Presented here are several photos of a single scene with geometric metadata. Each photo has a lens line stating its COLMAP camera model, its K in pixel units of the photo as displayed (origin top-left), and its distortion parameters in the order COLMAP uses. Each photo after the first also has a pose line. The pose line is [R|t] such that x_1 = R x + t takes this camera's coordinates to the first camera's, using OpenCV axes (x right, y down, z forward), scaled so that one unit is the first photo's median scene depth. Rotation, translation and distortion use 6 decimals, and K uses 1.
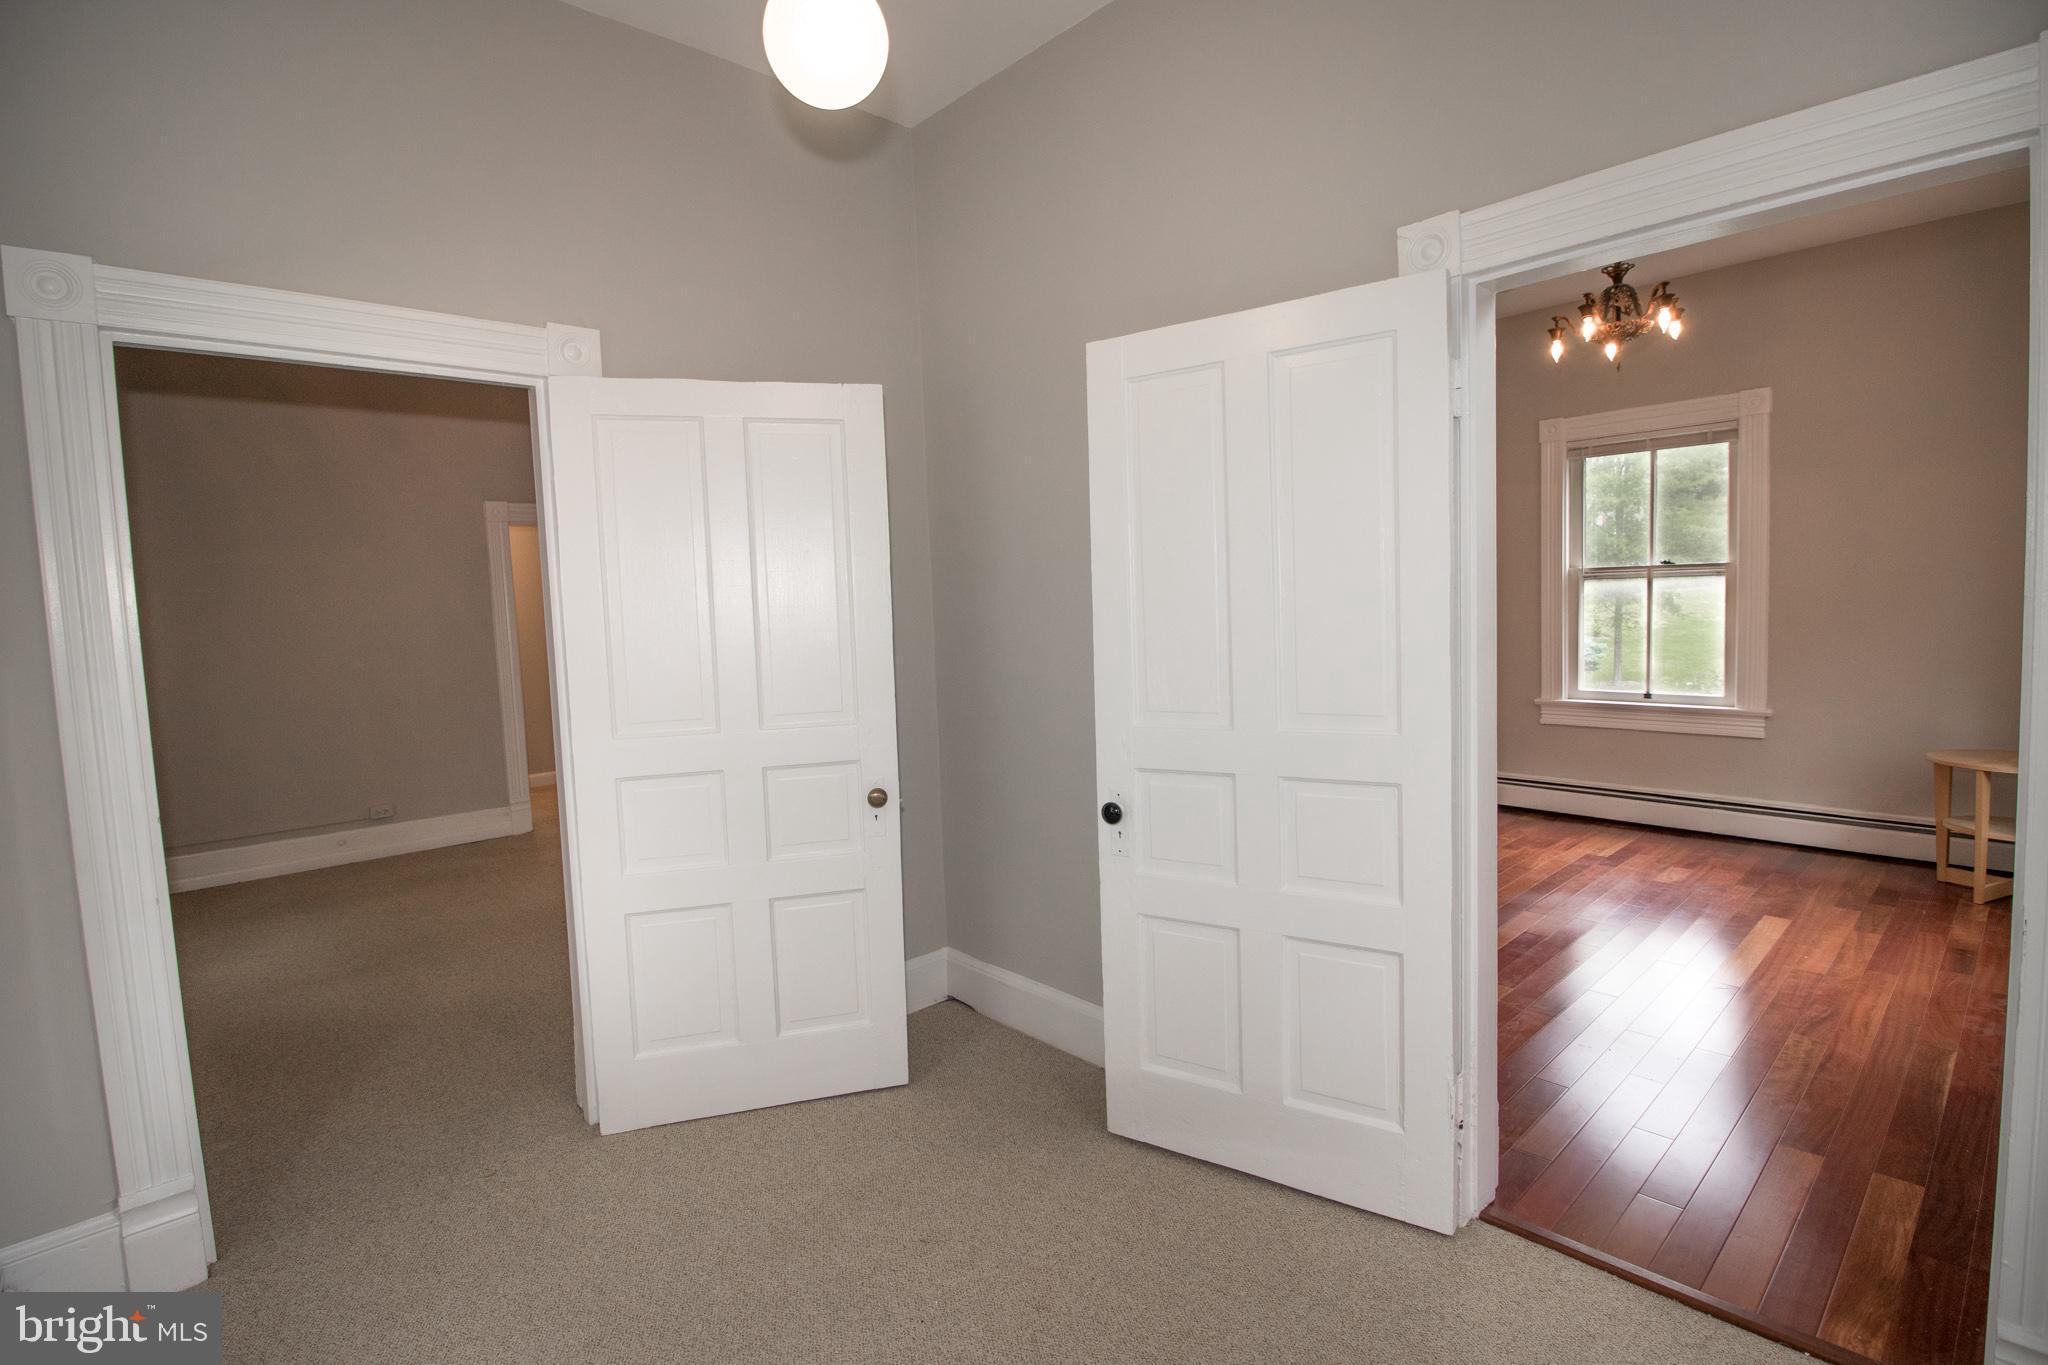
lens RADIAL K [[944.1, 0, 1048.0], [0, 944.1, 661.9], [0, 0, 1]] dist [-0.001772, -0.012123]
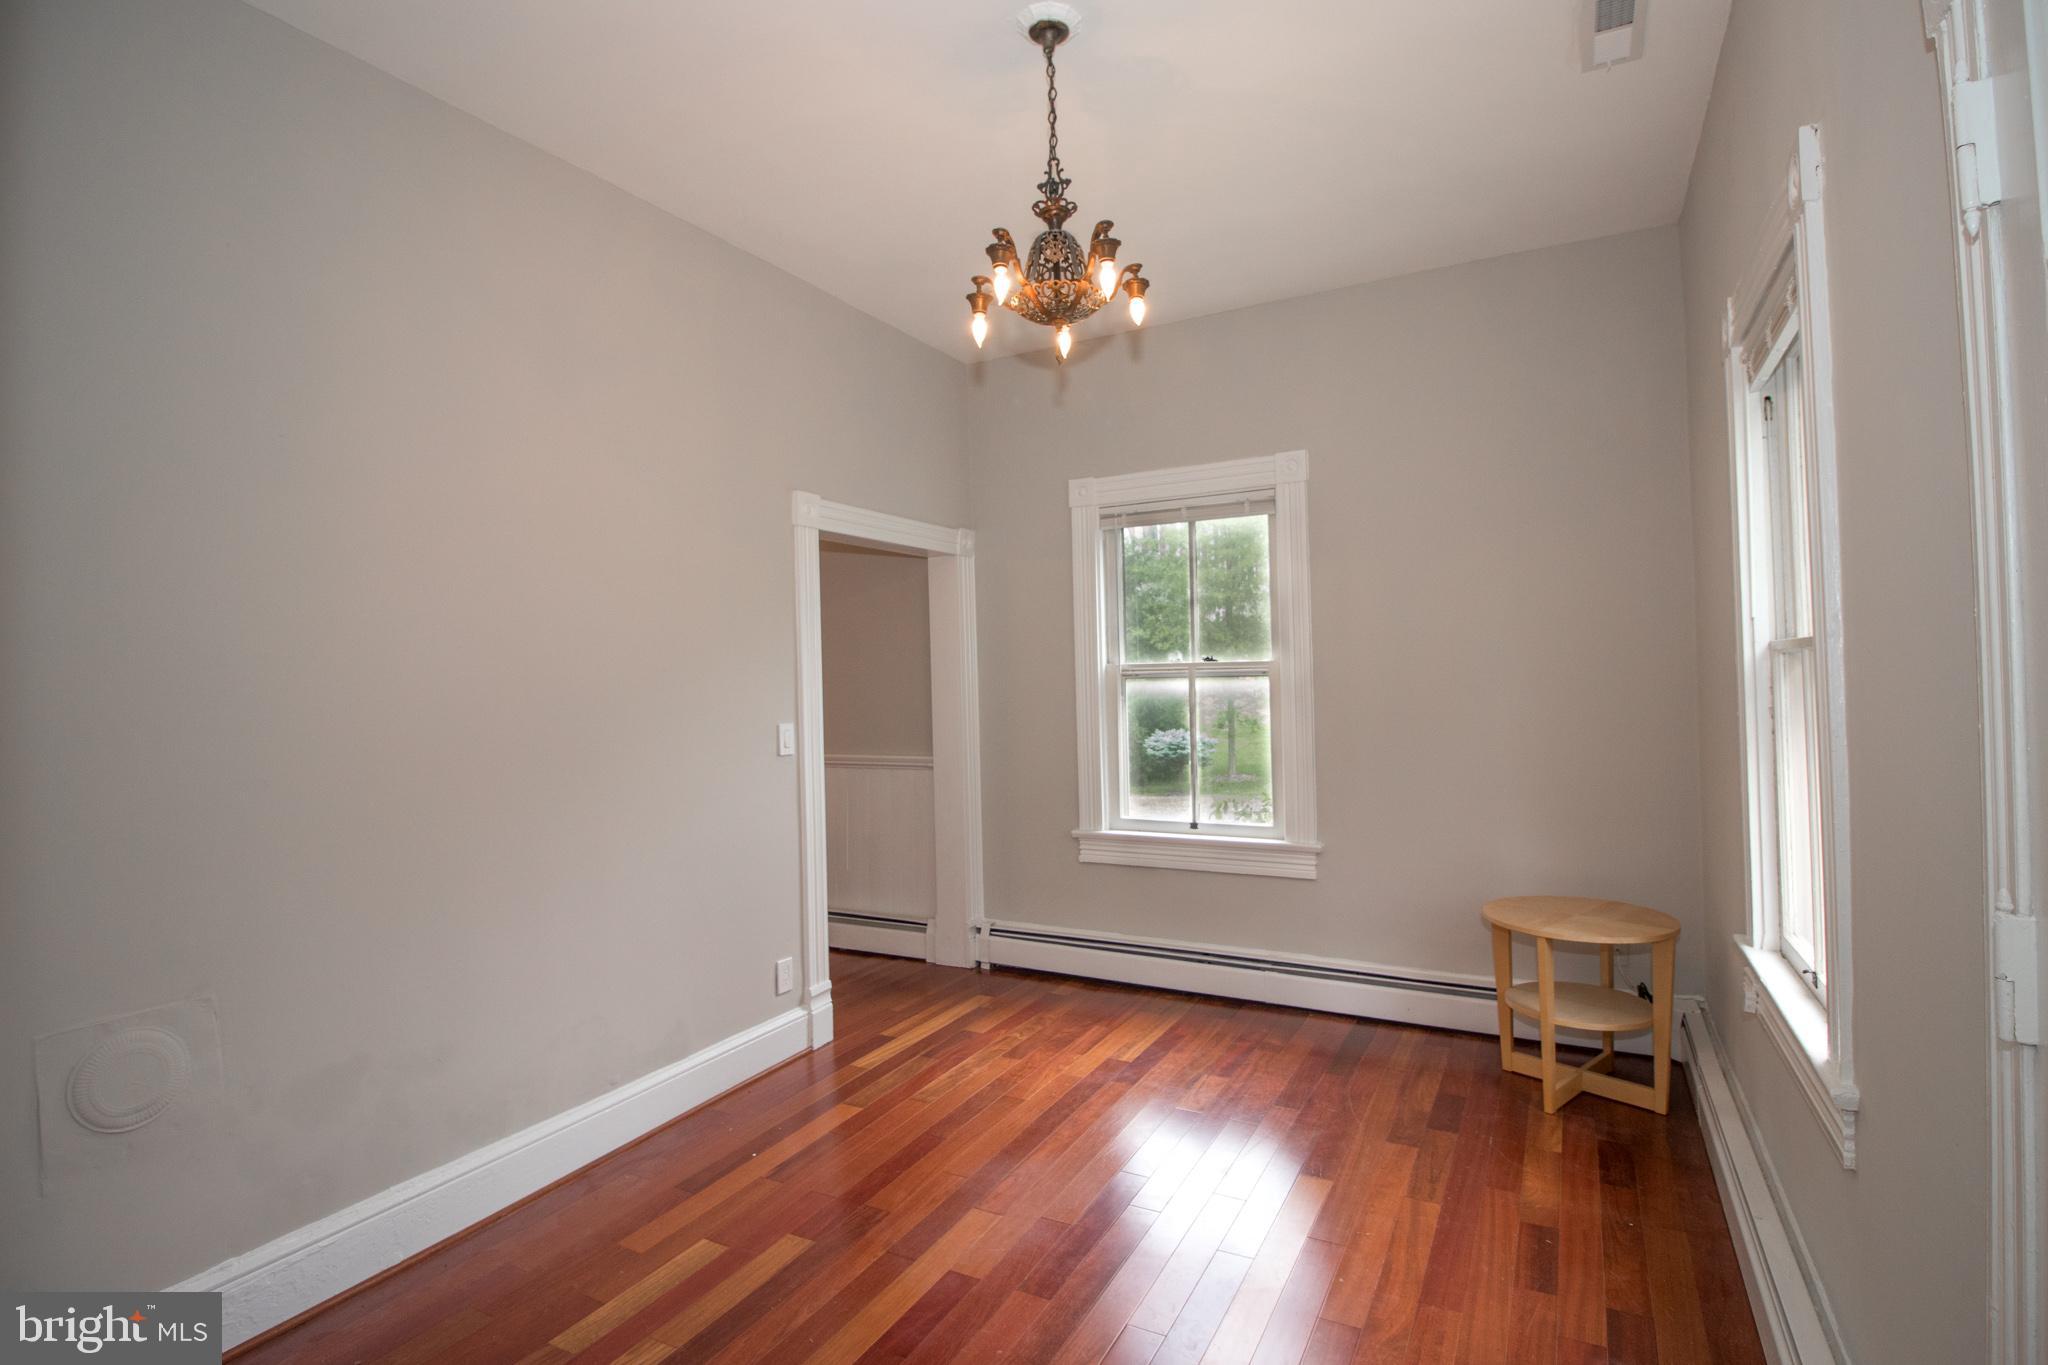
lens RADIAL K [[942.4, 0, 1062.9], [0, 942.4, 666.8], [0, 0, 1]] dist [-0.003529, -0.000466]
pose [[0.944757, 0.013865, 0.327478, 0.293192], [0.014512, 0.996356, -0.084051, -0.035064], [-0.327450, 0.084160, 0.941113, 0.299364]]
